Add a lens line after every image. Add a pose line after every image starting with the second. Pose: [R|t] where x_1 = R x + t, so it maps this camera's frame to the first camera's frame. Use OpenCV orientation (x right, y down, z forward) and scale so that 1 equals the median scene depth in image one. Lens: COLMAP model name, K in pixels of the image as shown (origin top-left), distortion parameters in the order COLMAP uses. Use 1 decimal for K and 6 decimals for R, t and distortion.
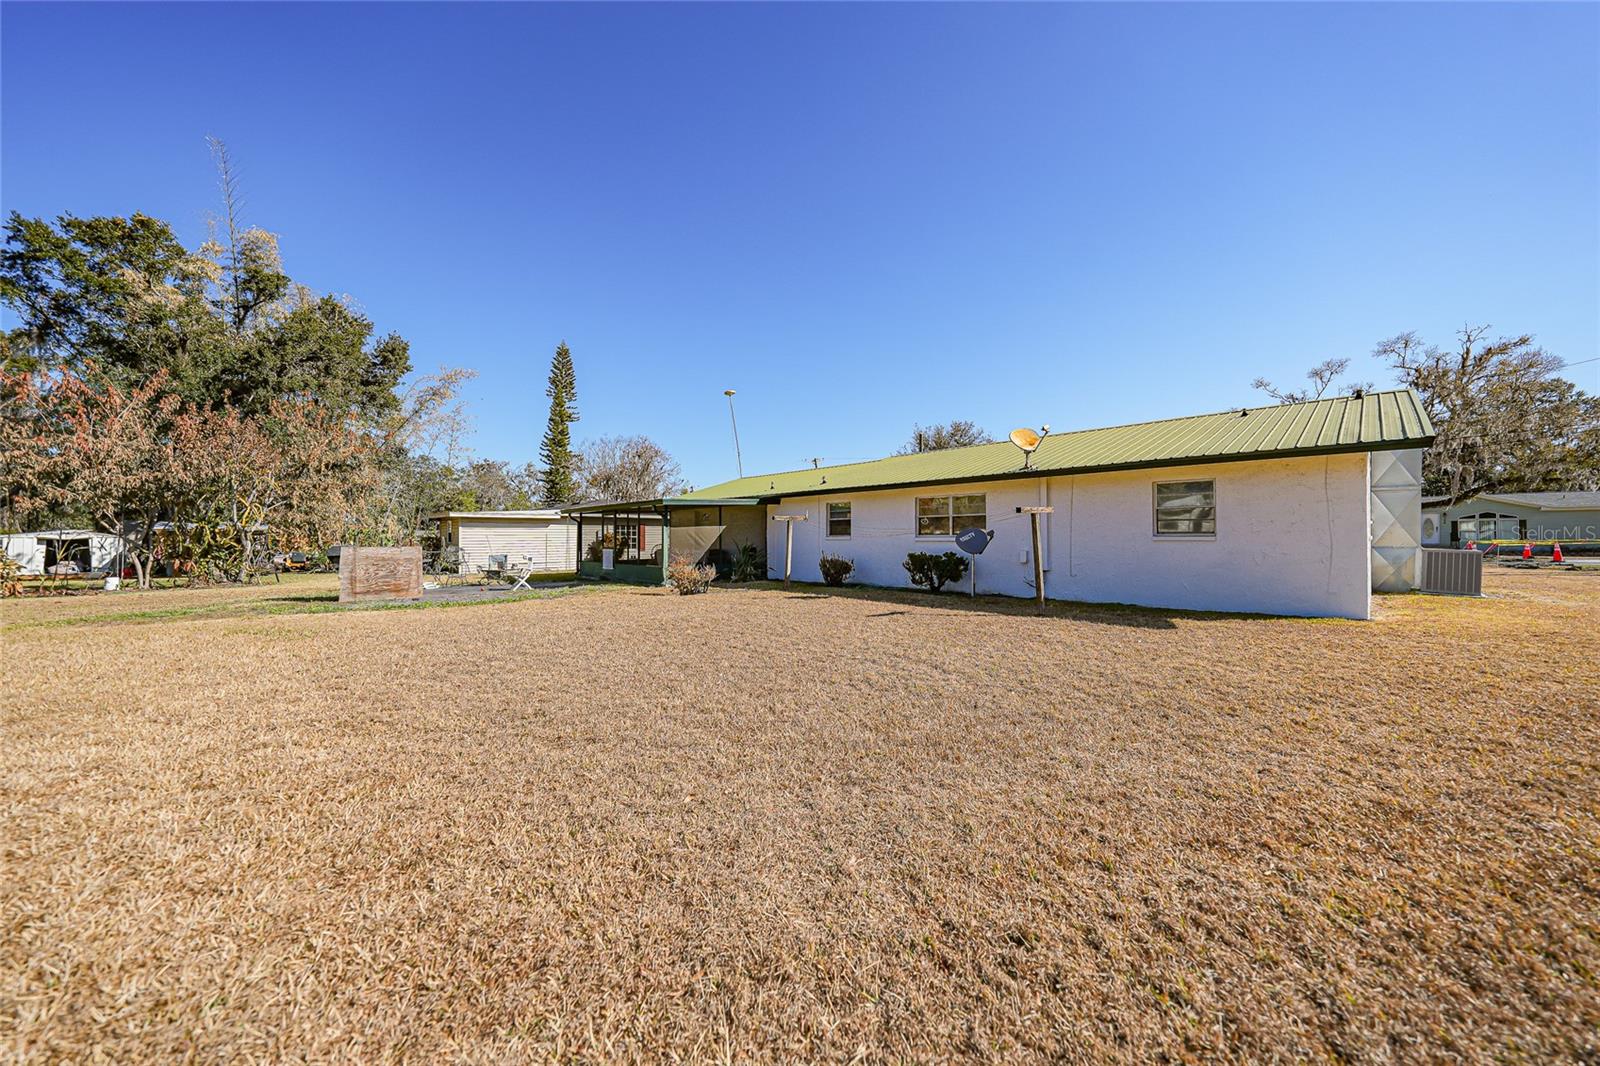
lens RADIAL K [[566.3, 0, 808.1], [0, 566.3, 534.4], [0, 0, 1]] dist [-0.024853, 0.005489]
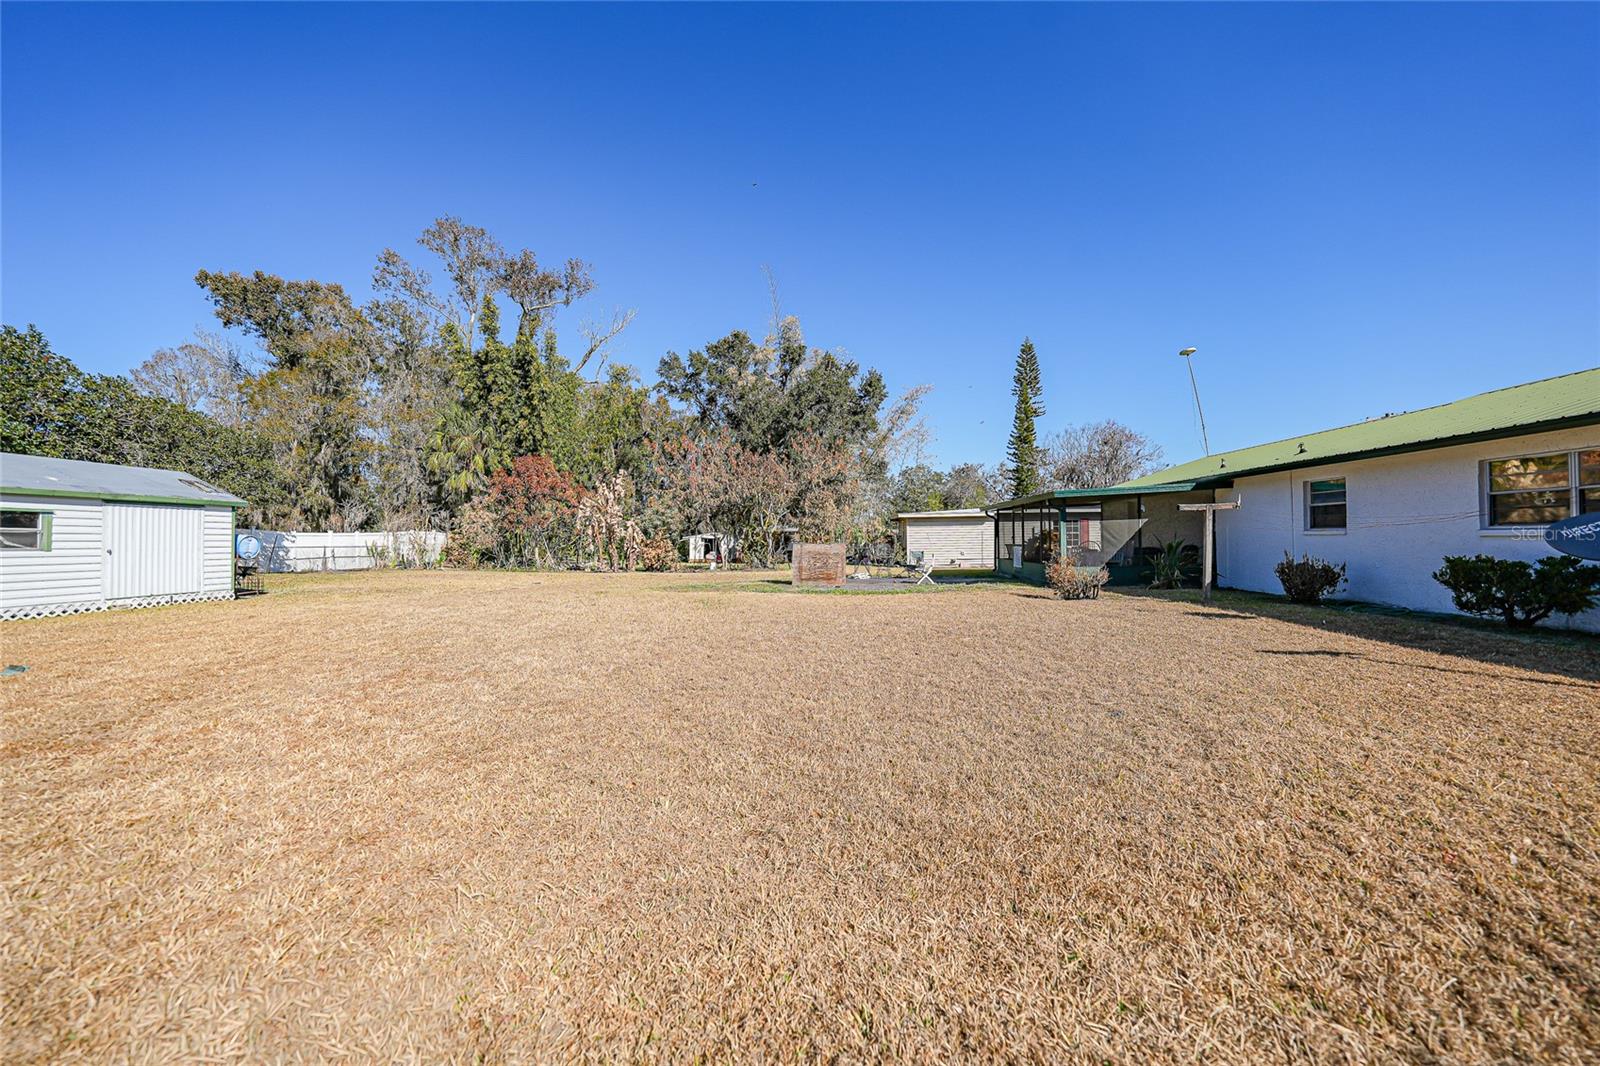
lens RADIAL K [[566.3, 0, 797.3], [0, 566.3, 535.4], [0, 0, 1]] dist [-0.024853, 0.005489]
pose [[0.657550, -0.008095, -0.753367, 0.106830], [0.014599, 0.999891, 0.001998, -0.000081], [0.753269, -0.012312, 0.657597, 0.072570]]
